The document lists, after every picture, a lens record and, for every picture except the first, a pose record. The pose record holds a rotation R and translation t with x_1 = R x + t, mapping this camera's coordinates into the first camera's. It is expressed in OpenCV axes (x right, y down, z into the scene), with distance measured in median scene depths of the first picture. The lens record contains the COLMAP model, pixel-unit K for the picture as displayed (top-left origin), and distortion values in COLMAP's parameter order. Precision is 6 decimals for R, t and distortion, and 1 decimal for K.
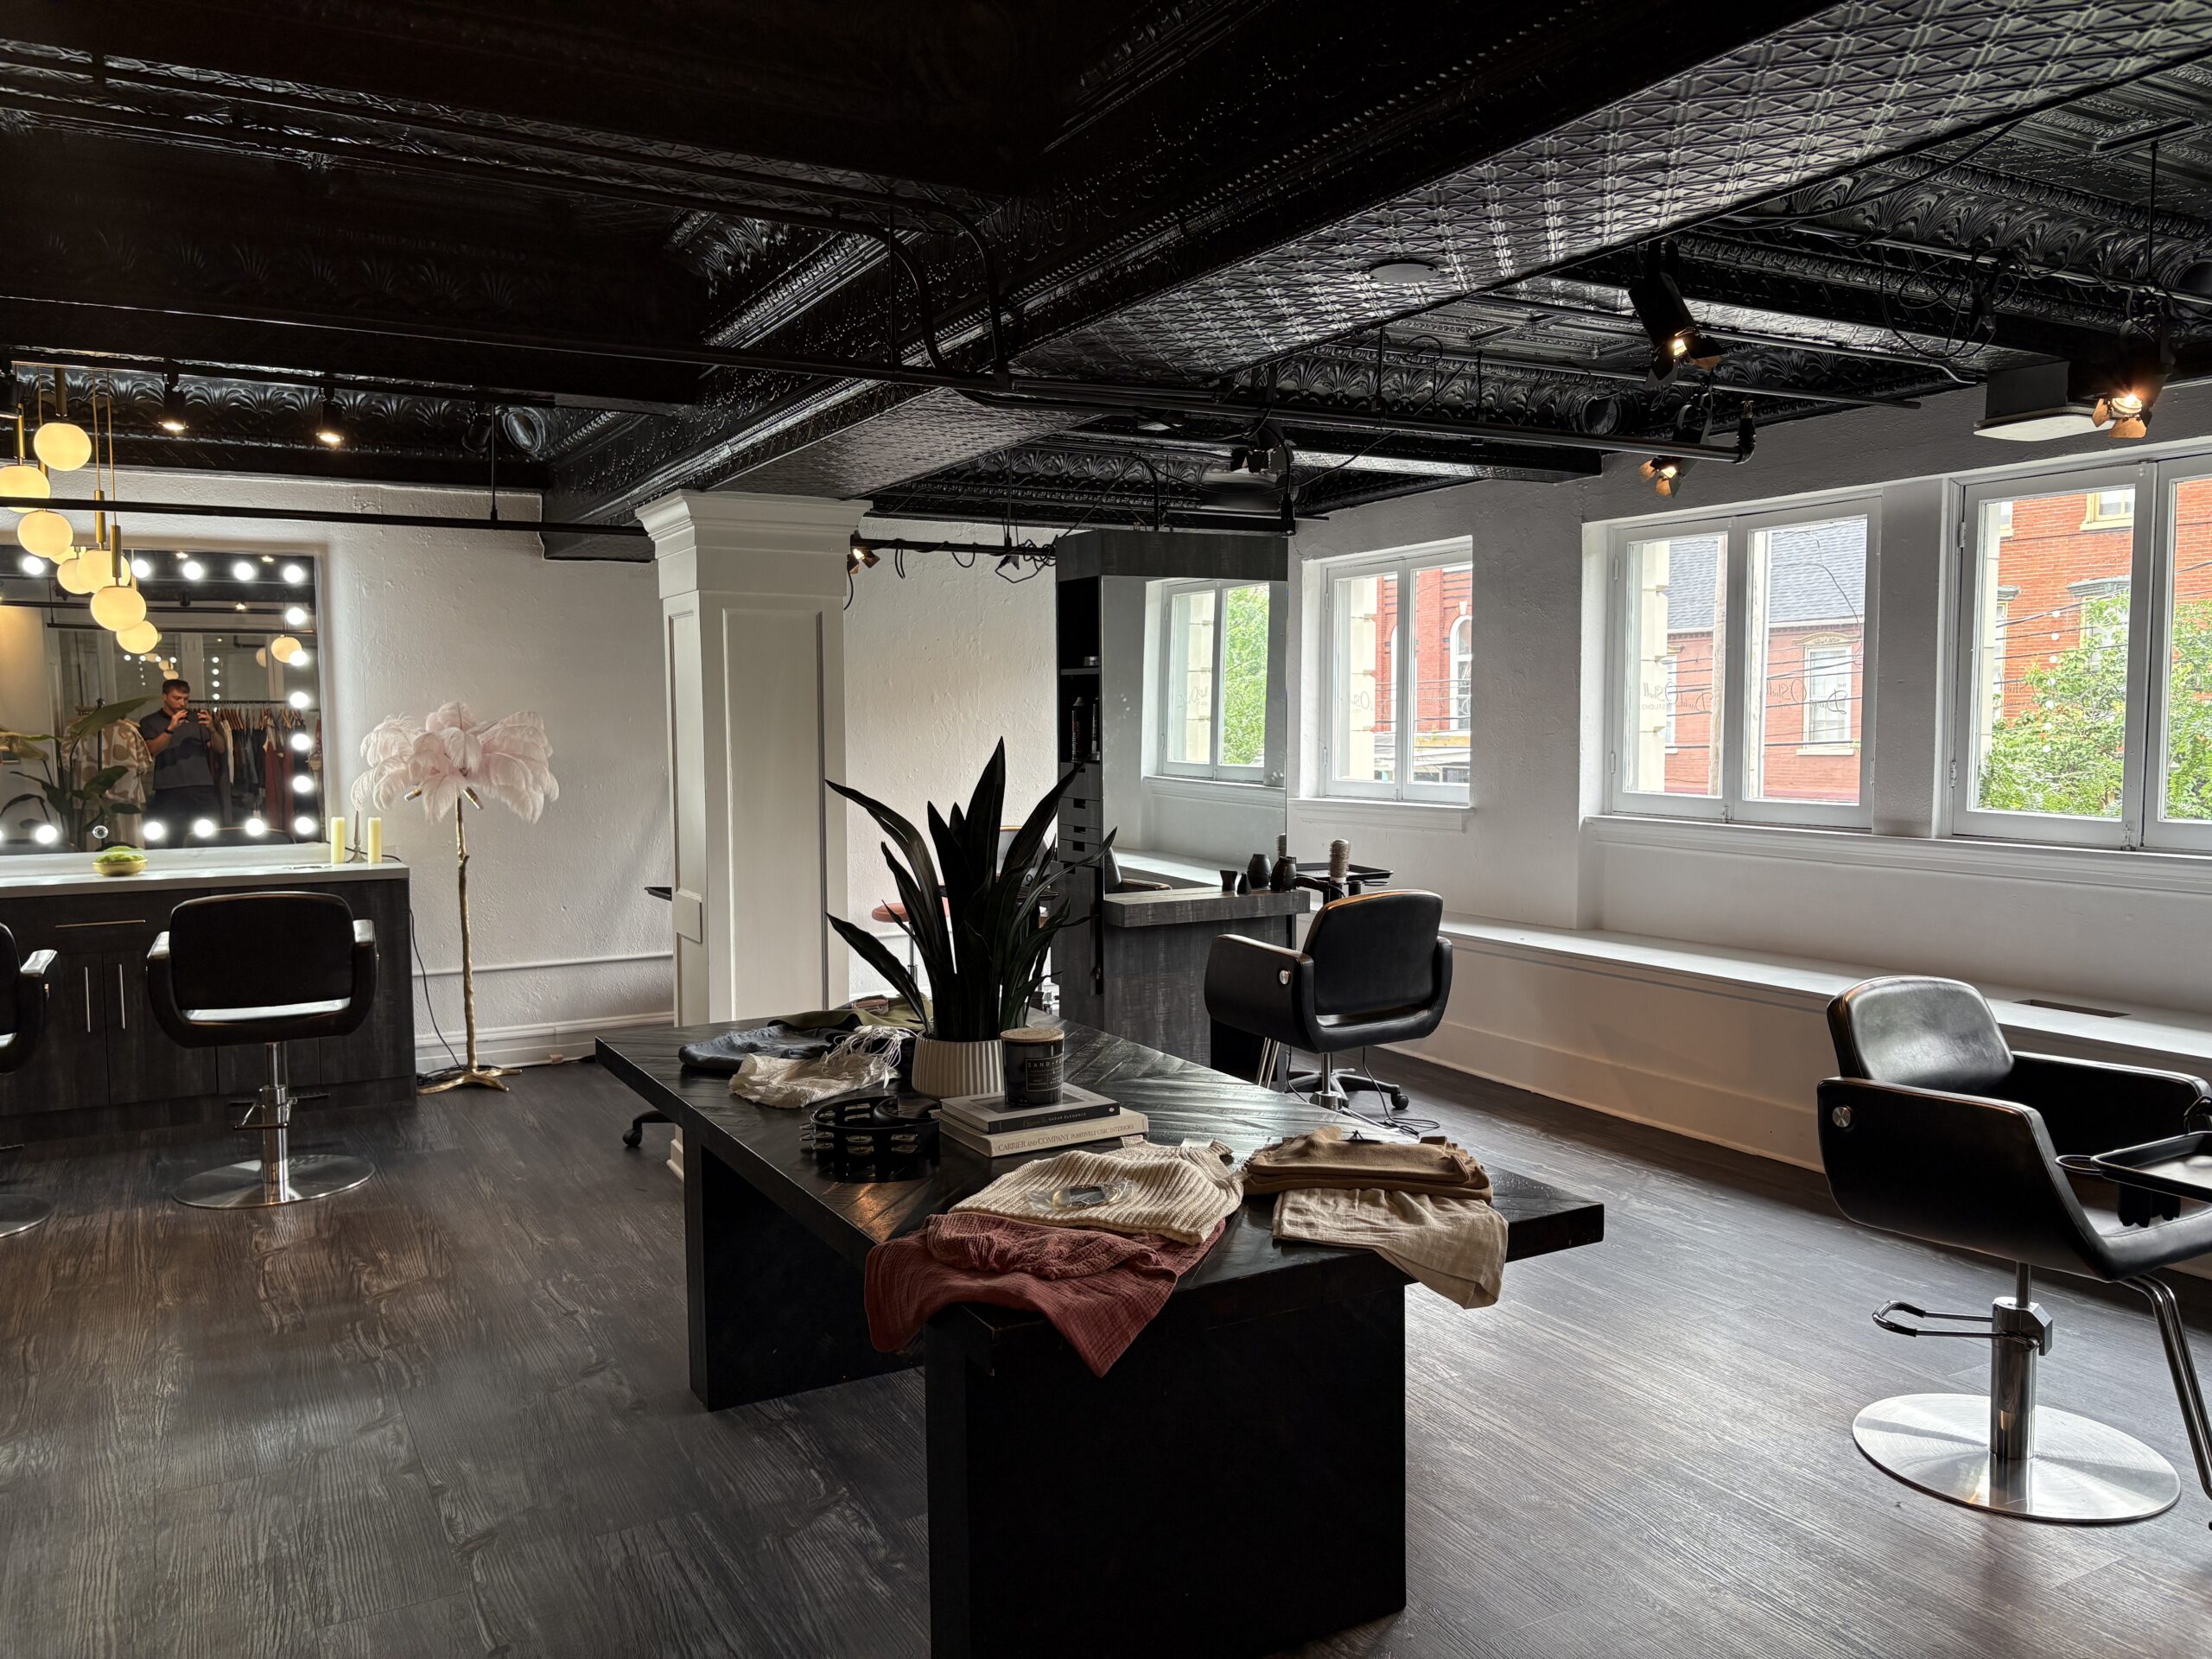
lens RADIAL K [[1673.9, 0, 1113.9], [0, 1673.9, 817.6], [0, 0, 1]] dist [0.054860, -0.038616]
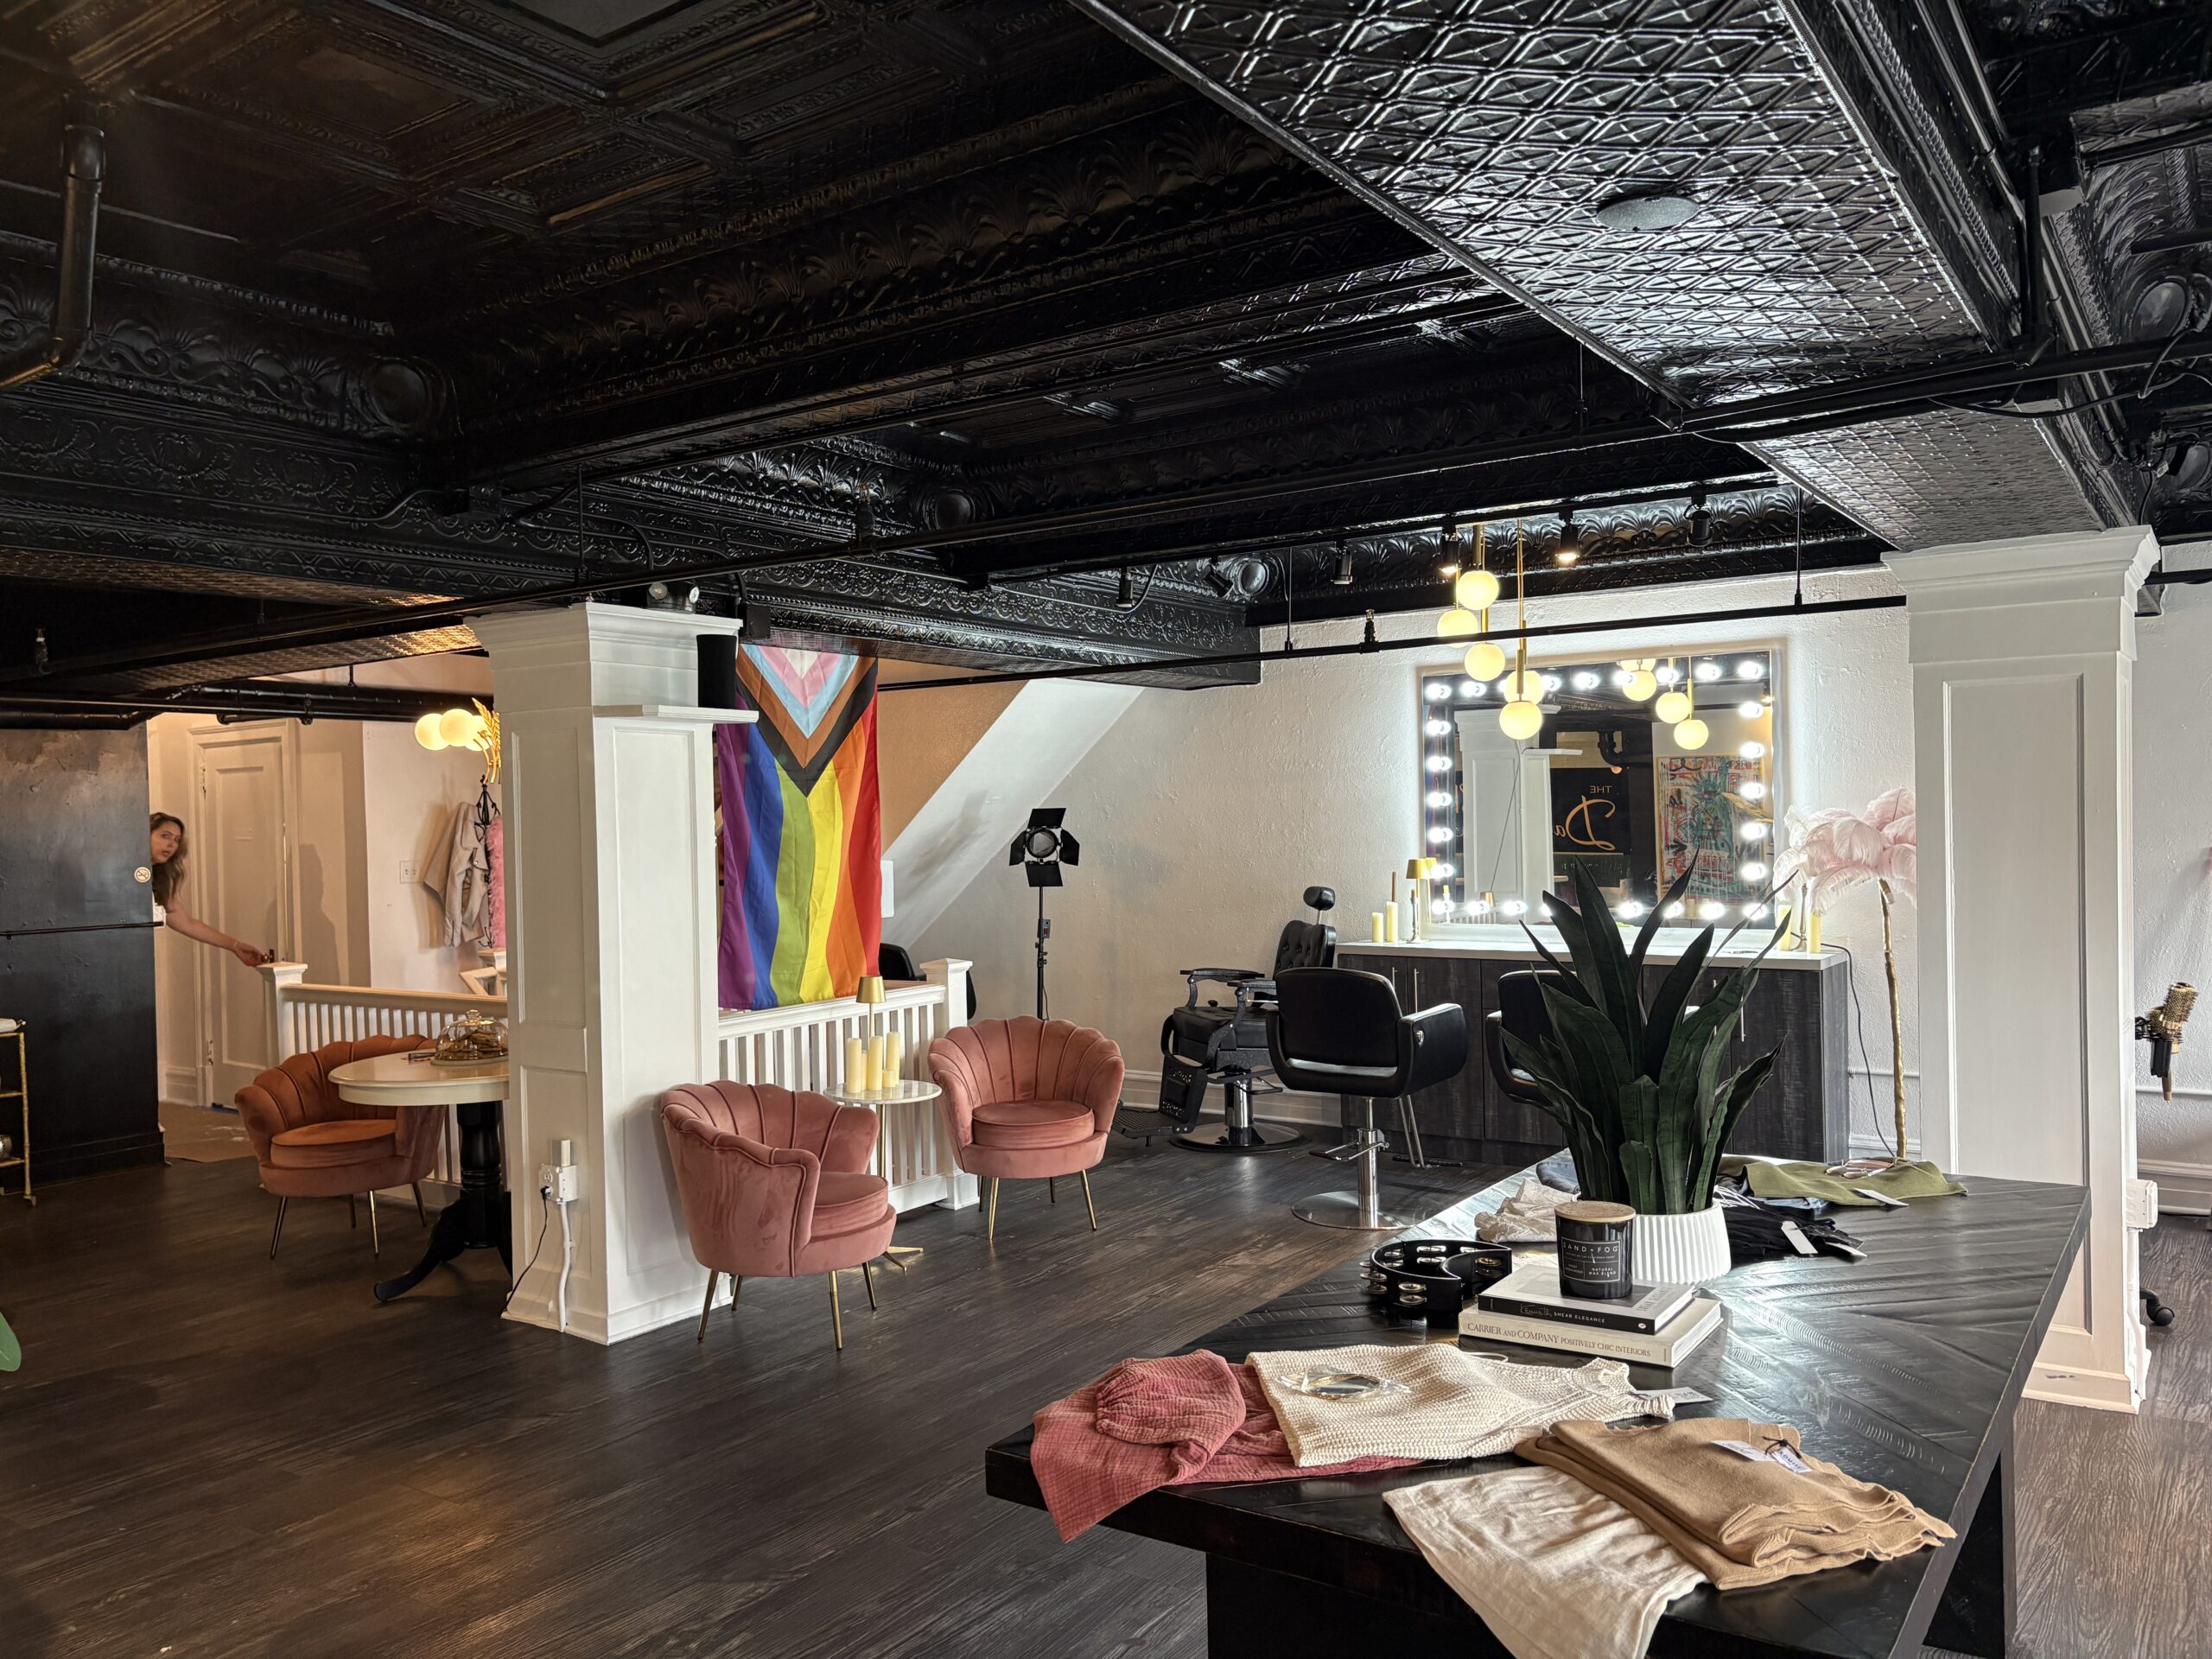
lens RADIAL K [[1673.9, 0, 1113.9], [0, 1673.9, 844.1], [0, 0, 1]] dist [0.054860, -0.038616]
pose [[0.452574, 0.012714, -0.891636, 0.328921], [-0.037729, 0.999276, -0.004901, -0.021170], [0.890928, 0.035859, 0.452726, 0.230163]]
